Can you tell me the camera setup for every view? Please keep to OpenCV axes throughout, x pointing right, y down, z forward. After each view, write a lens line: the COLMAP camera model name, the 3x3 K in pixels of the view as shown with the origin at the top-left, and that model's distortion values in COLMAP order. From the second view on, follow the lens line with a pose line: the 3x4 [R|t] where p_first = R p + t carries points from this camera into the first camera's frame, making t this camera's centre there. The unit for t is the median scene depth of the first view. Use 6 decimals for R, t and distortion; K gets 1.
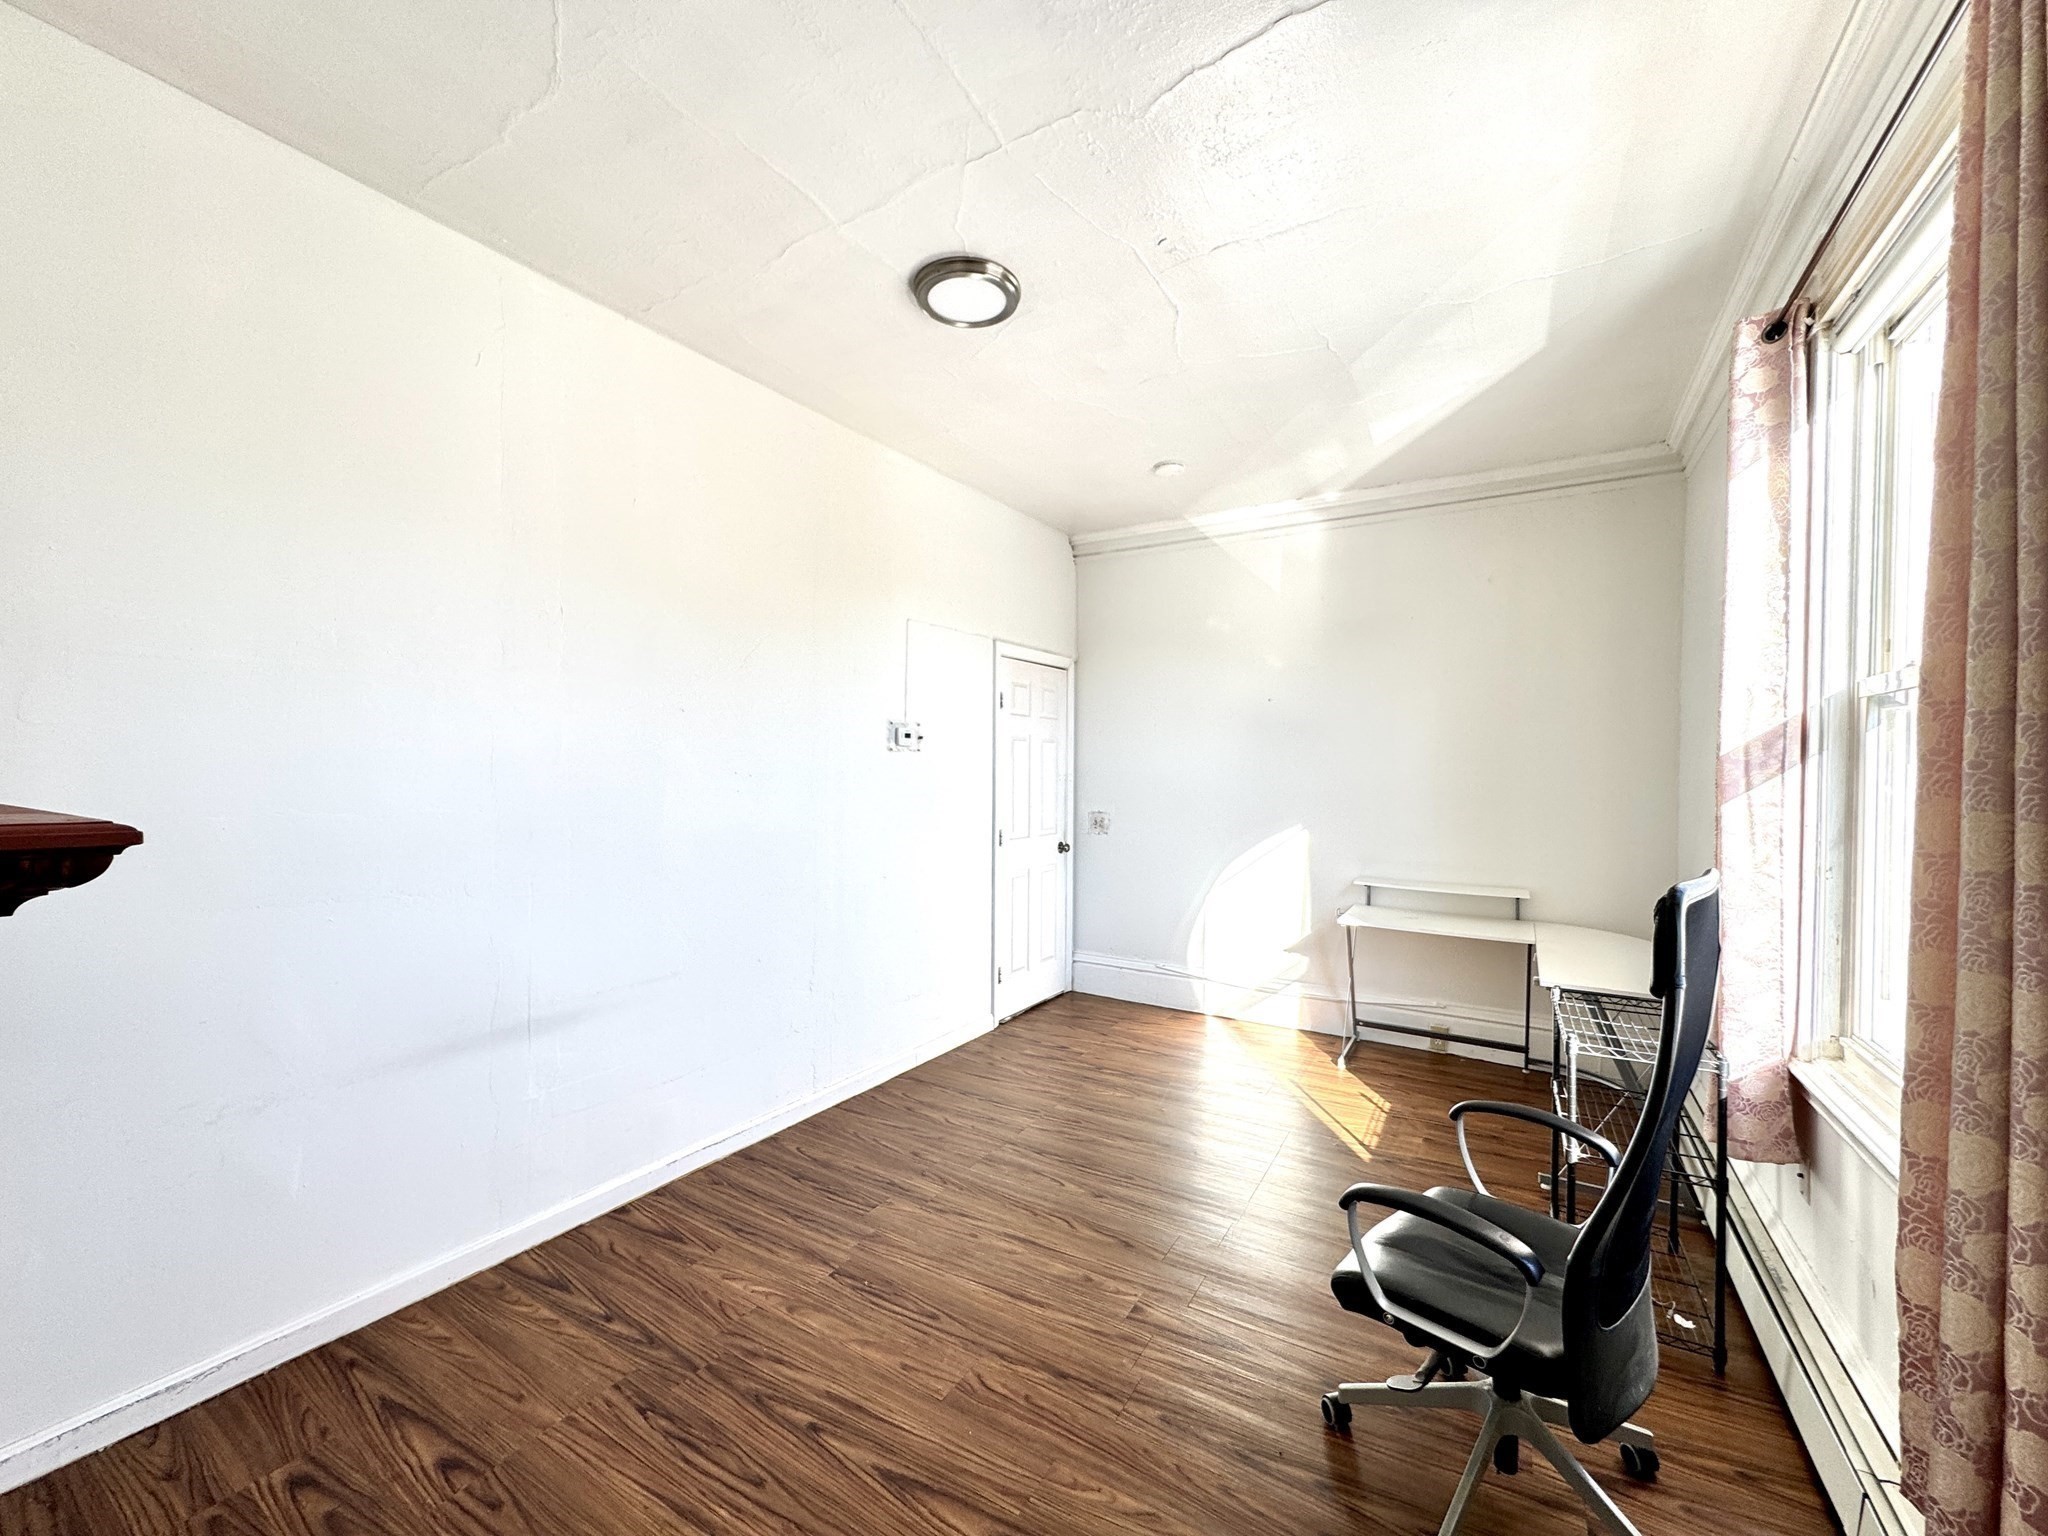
lens RADIAL K [[813.5, 0, 1025.8], [0, 813.5, 768.8], [0, 0, 1]] dist [-0.001205, 0.000130]
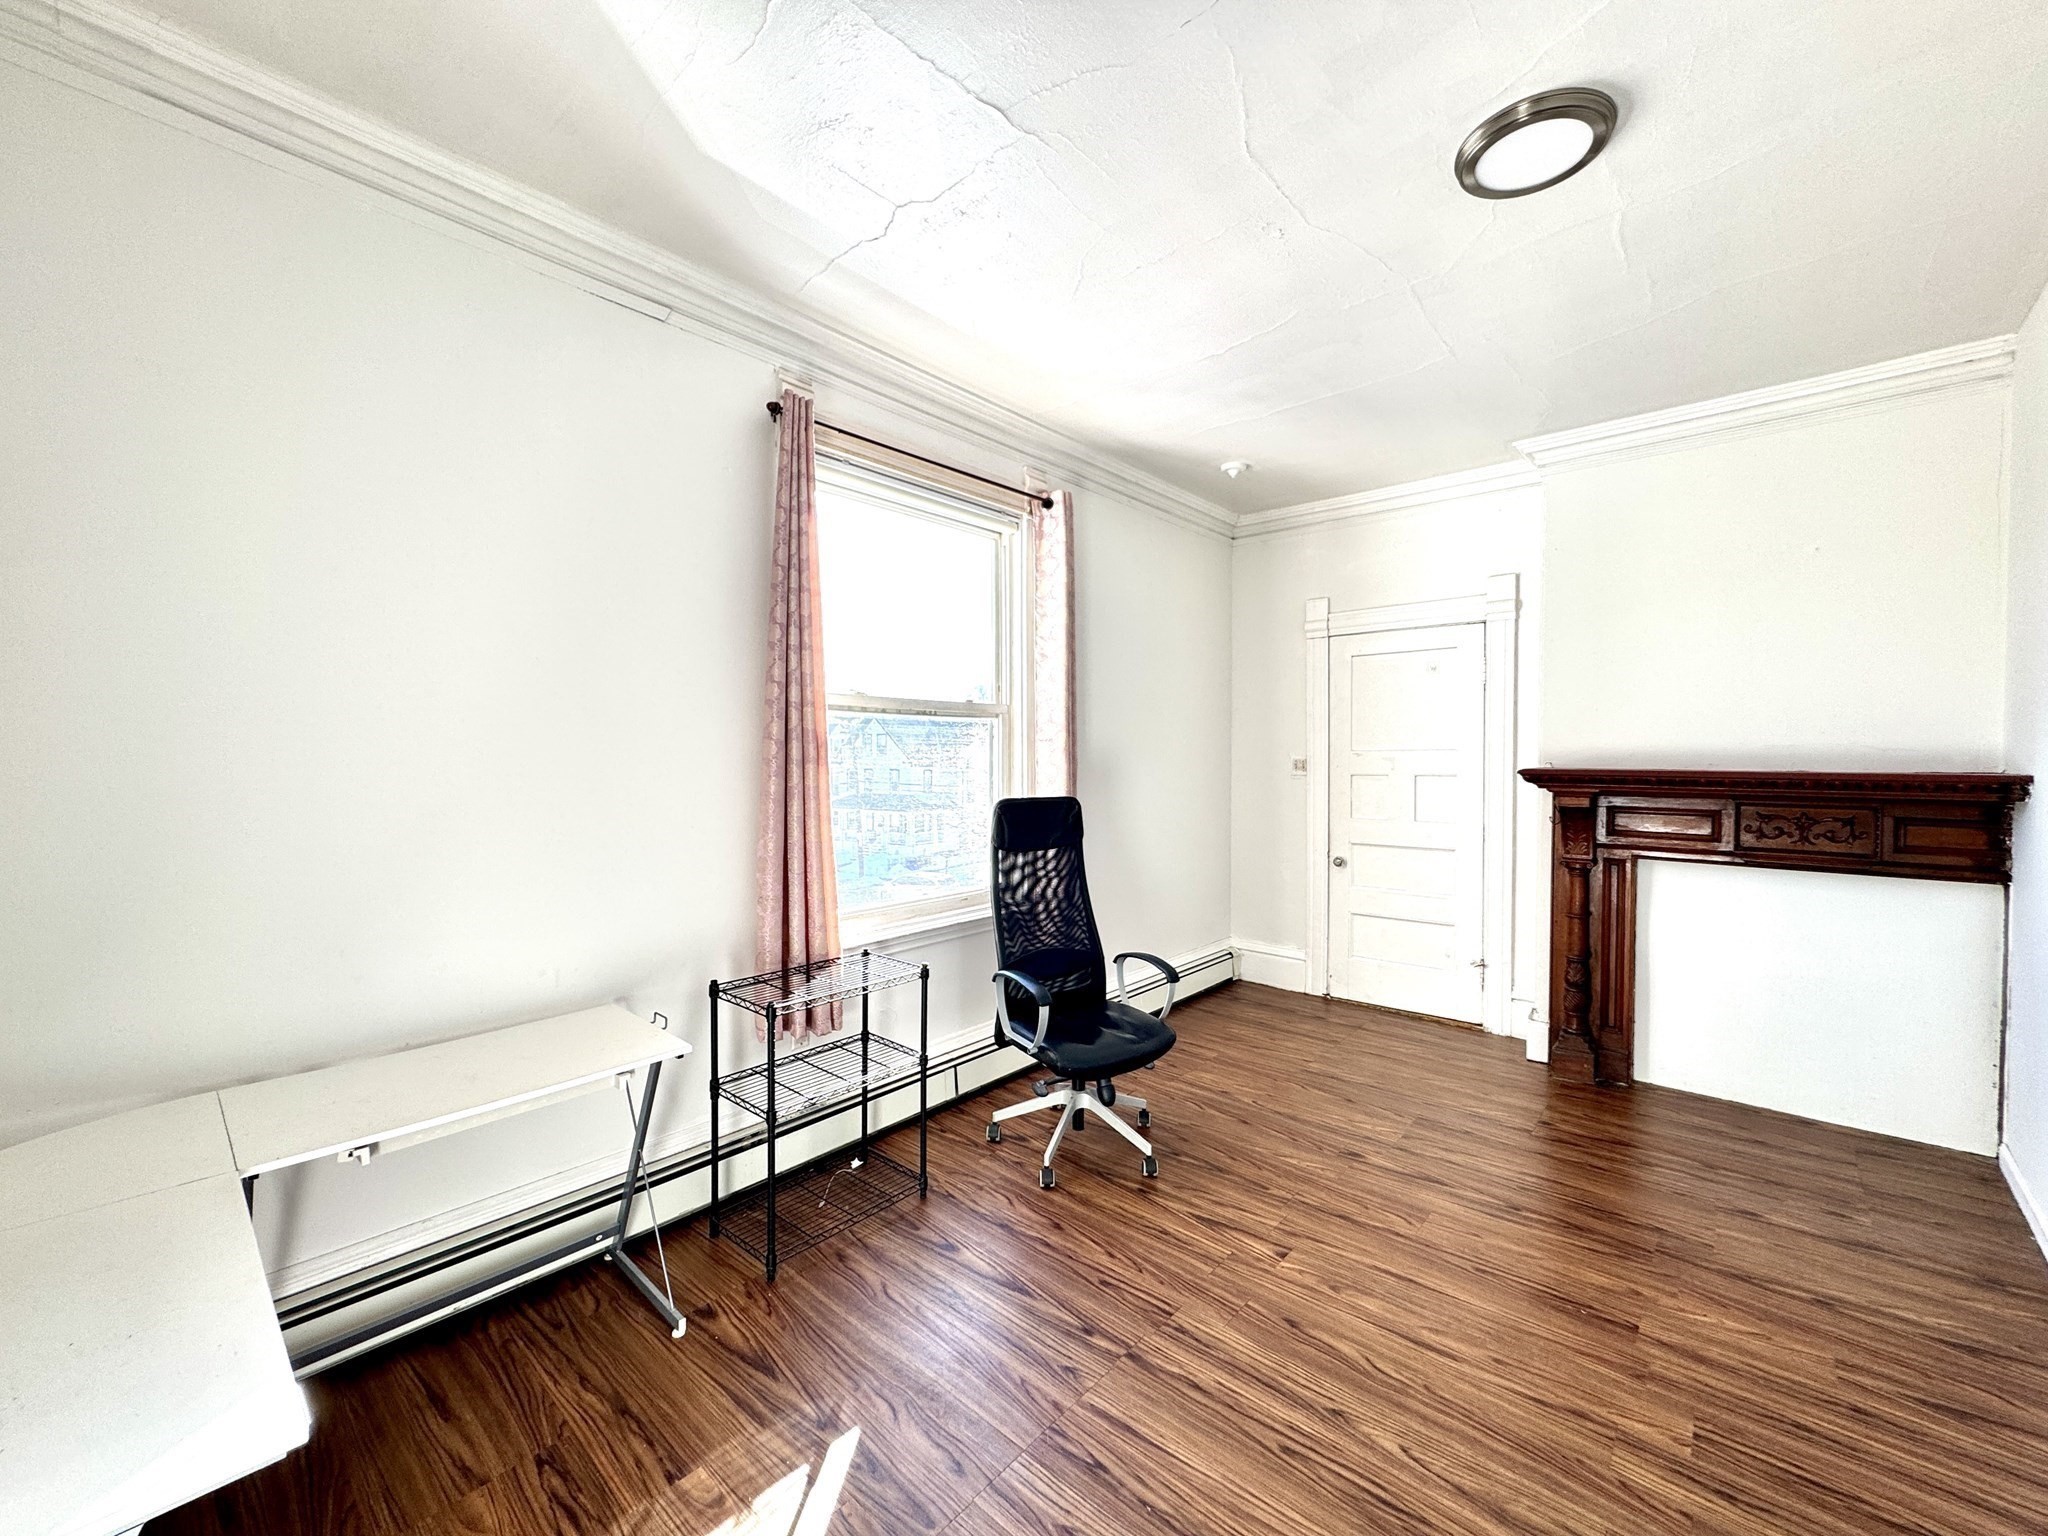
lens RADIAL K [[813.5, 0, 1025.8], [0, 813.5, 768.8], [0, 0, 1]] dist [-0.001205, 0.000130]
pose [[-0.980958, -0.017293, 0.193447, 0.260897], [-0.013018, 0.999643, 0.023353, -0.002952], [-0.193781, 0.020390, -0.980833, 2.015287]]
